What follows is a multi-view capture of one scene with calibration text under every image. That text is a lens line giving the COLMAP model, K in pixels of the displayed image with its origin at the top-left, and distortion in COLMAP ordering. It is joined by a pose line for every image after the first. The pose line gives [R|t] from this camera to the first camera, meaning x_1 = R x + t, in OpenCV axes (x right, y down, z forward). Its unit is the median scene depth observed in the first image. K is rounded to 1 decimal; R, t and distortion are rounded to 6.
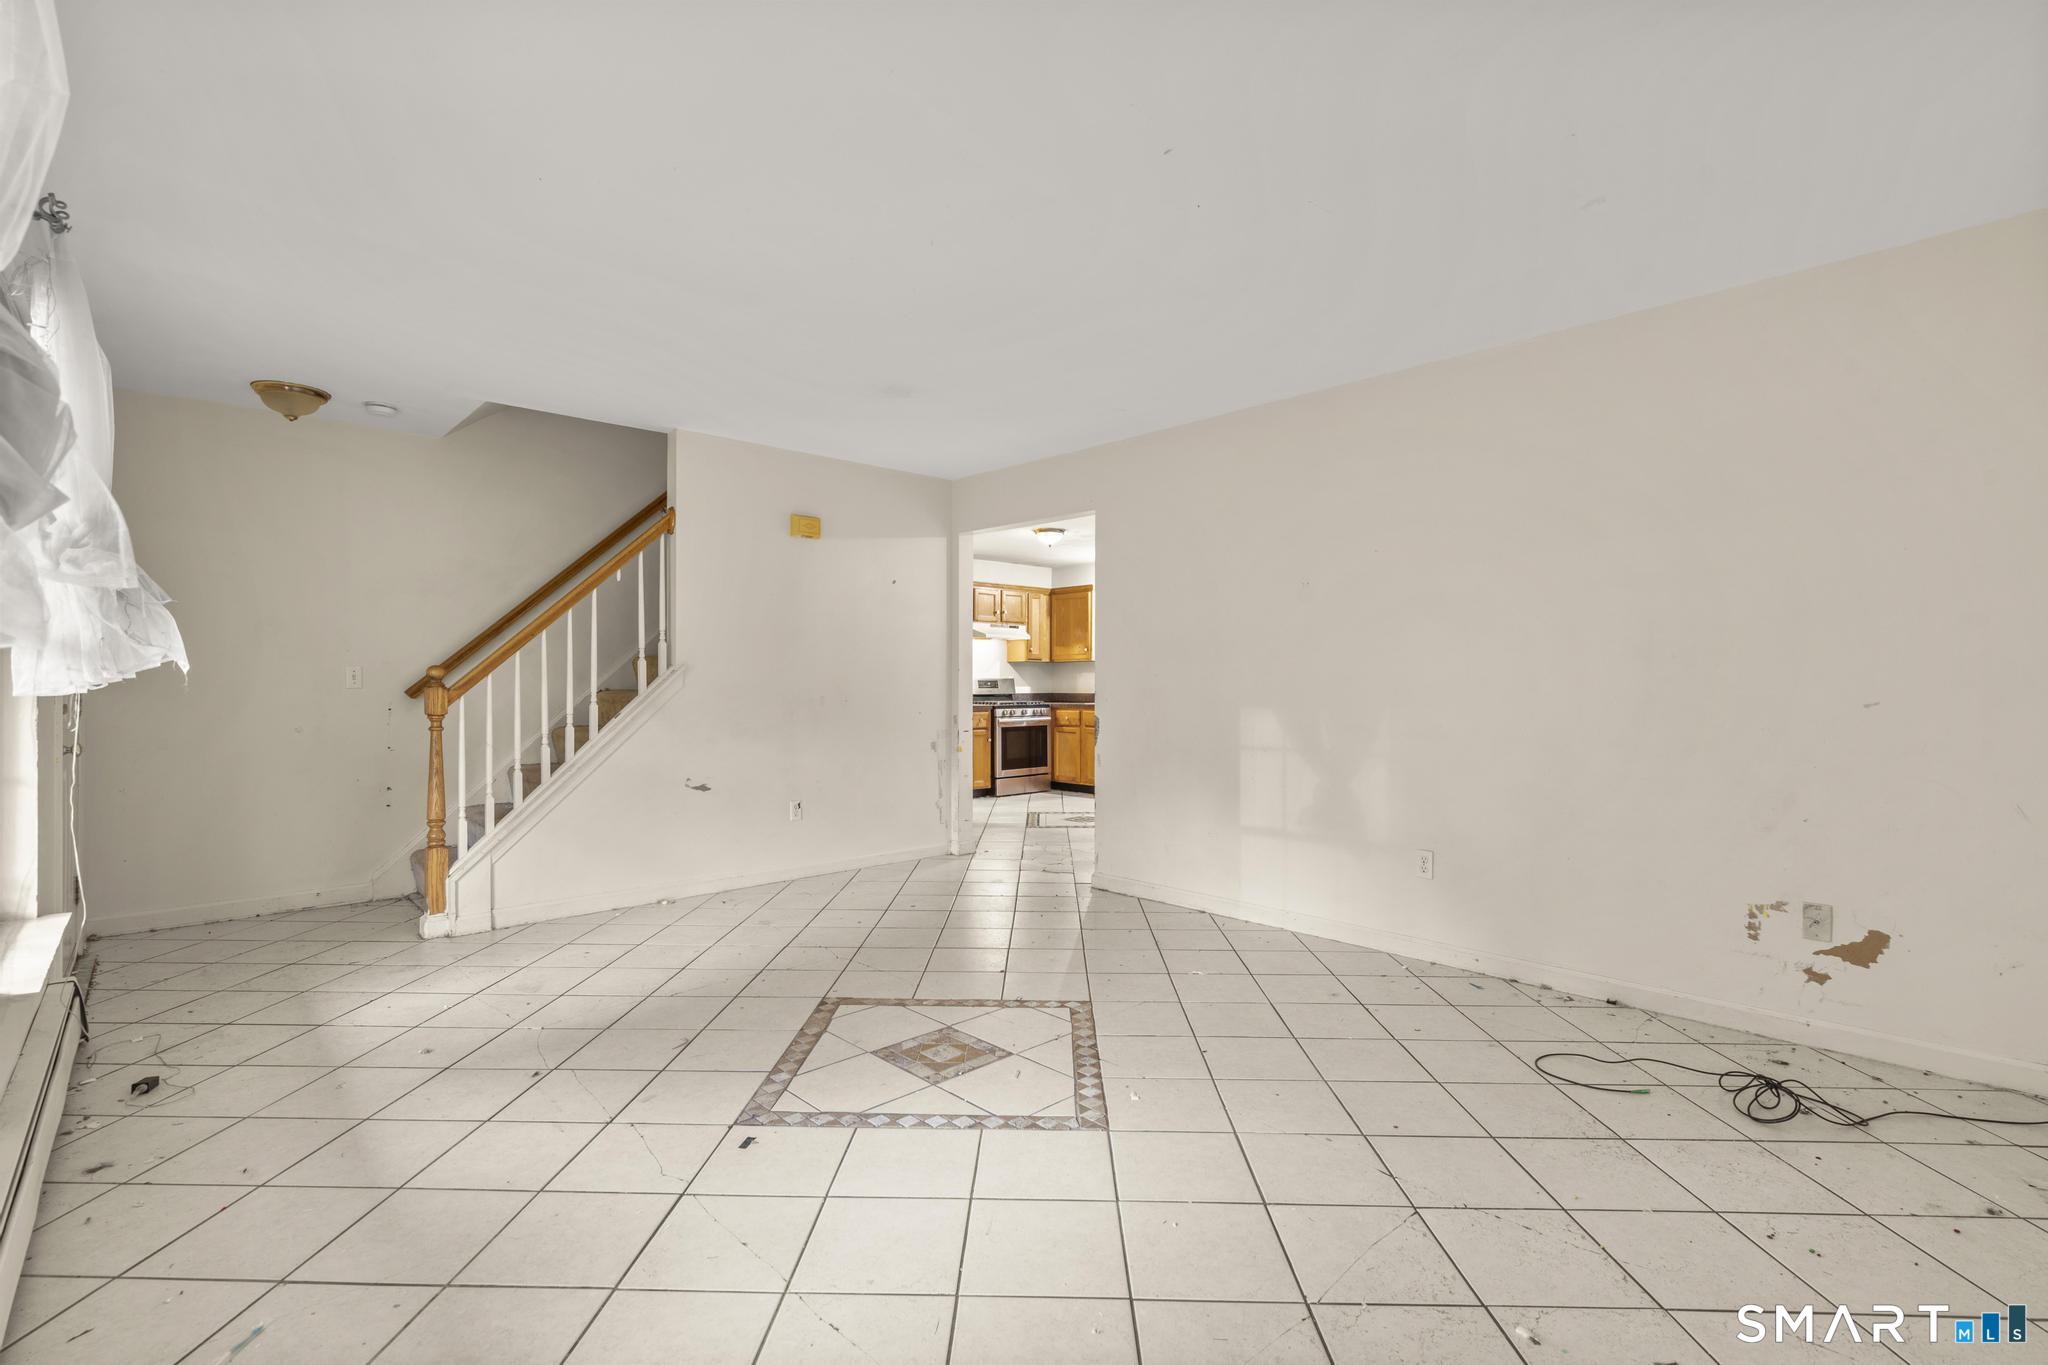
lens RADIAL K [[919.2, 0, 1011.1], [0, 919.2, 642.9], [0, 0, 1]] dist [-0.006814, 0.003659]
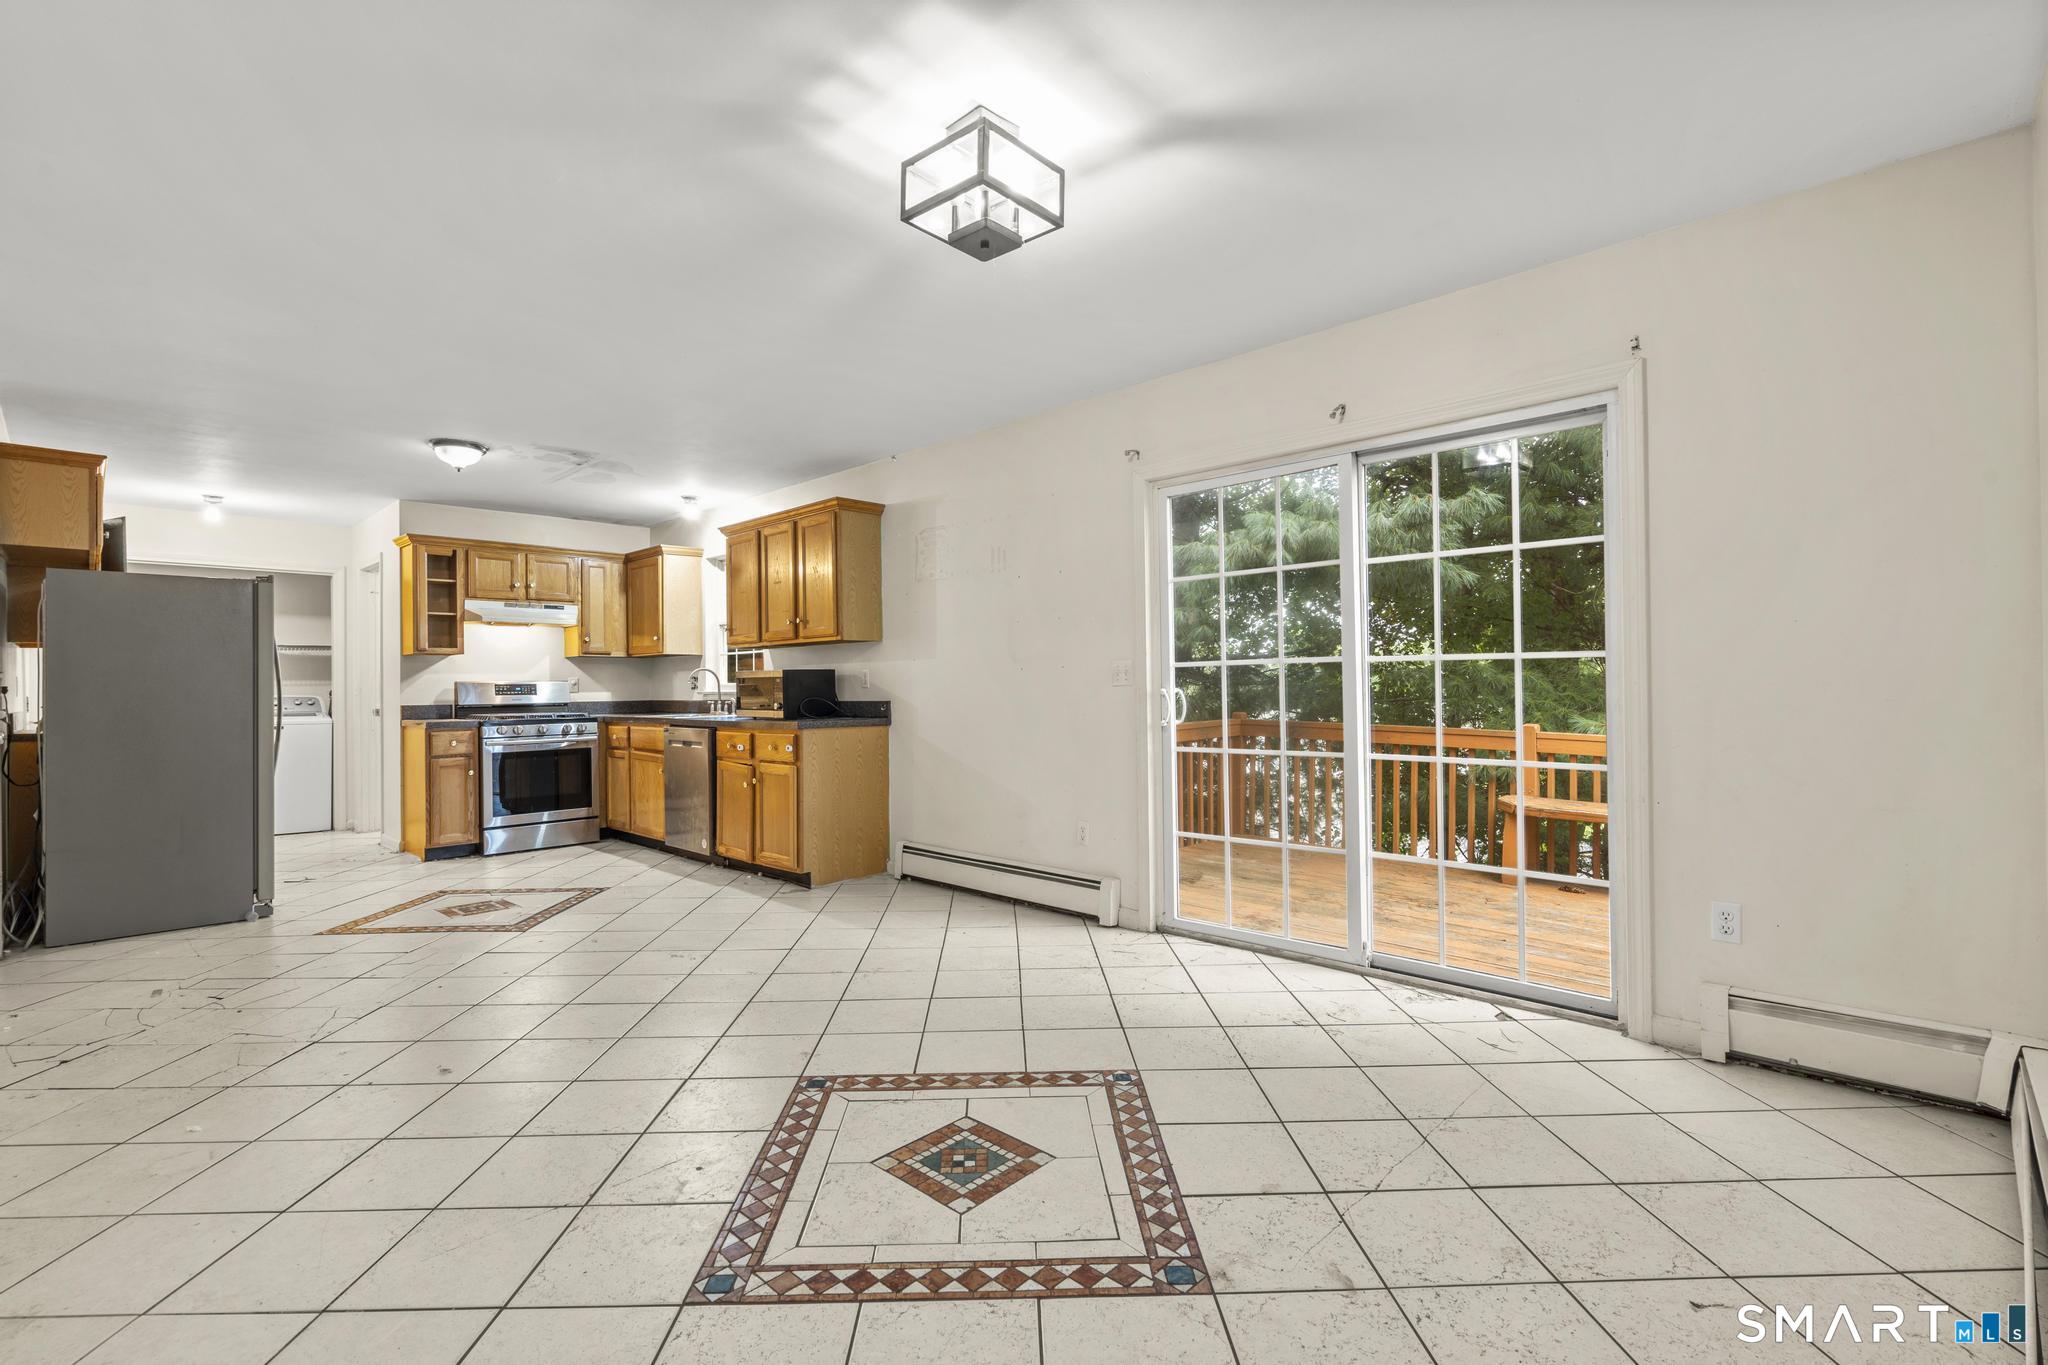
lens RADIAL K [[919.2, 0, 1020.1], [0, 919.2, 682.4], [0, 0, 1]] dist [-0.006814, 0.003659]
pose [[0.997643, -0.009027, 0.068021, 0.328161], [0.005865, 0.998899, 0.046538, 0.009999], [-0.068366, -0.046029, 0.996598, 0.299892]]
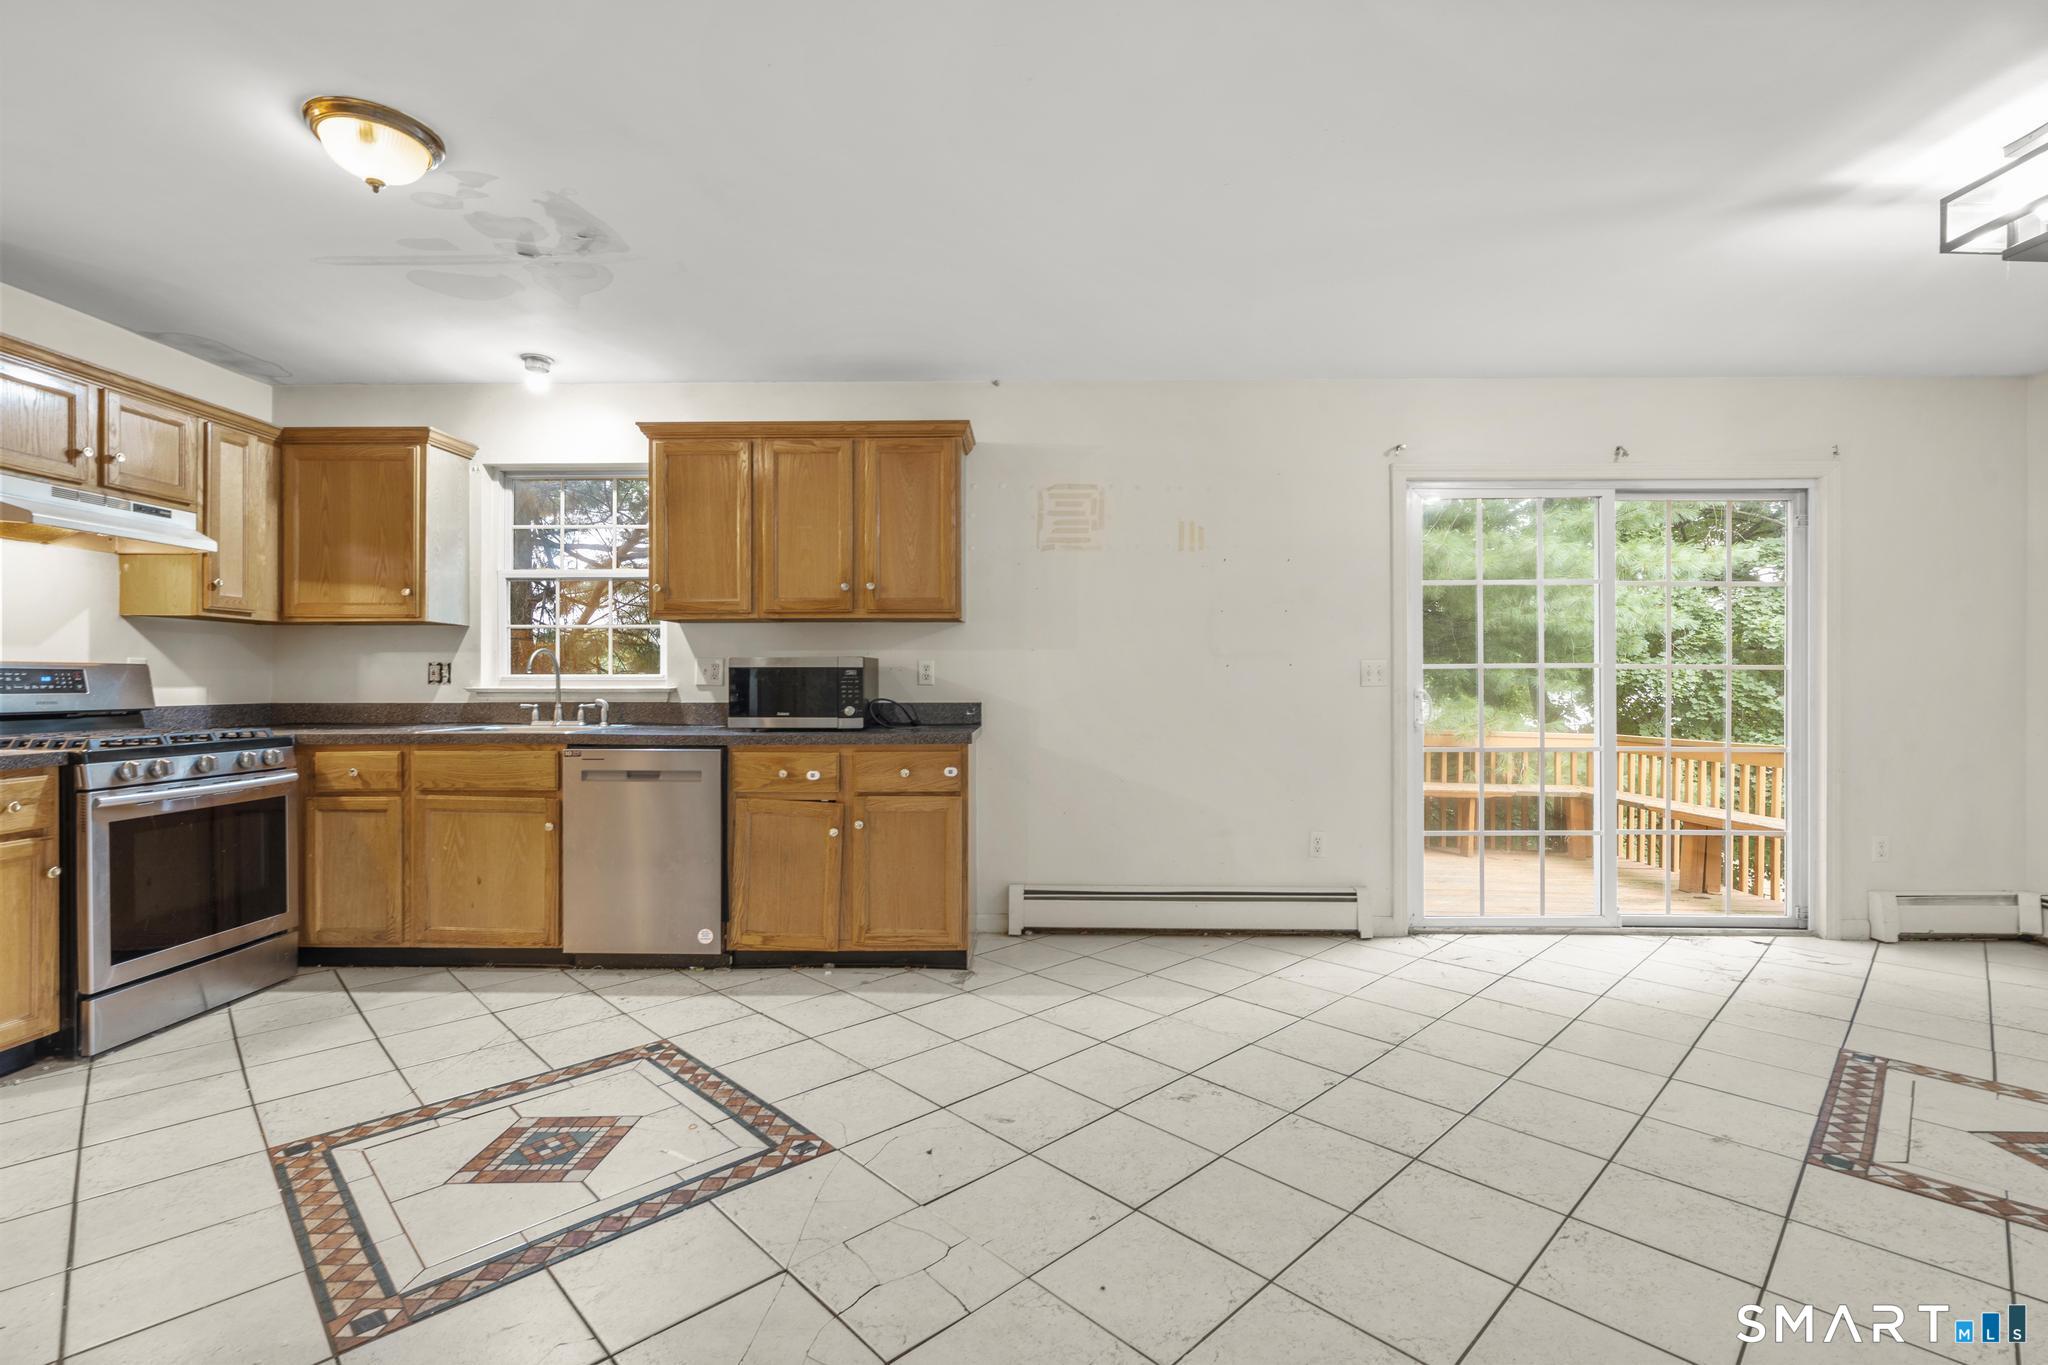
lens RADIAL K [[919.2, 0, 1019.9], [0, 919.2, 681.8], [0, 0, 1]] dist [-0.006814, 0.003659]
pose [[0.683954, 0.003767, 0.729516, -0.025617], [-0.039385, 0.998719, 0.031769, 0.023706], [-0.728462, -0.050461, 0.683226, 0.573615]]
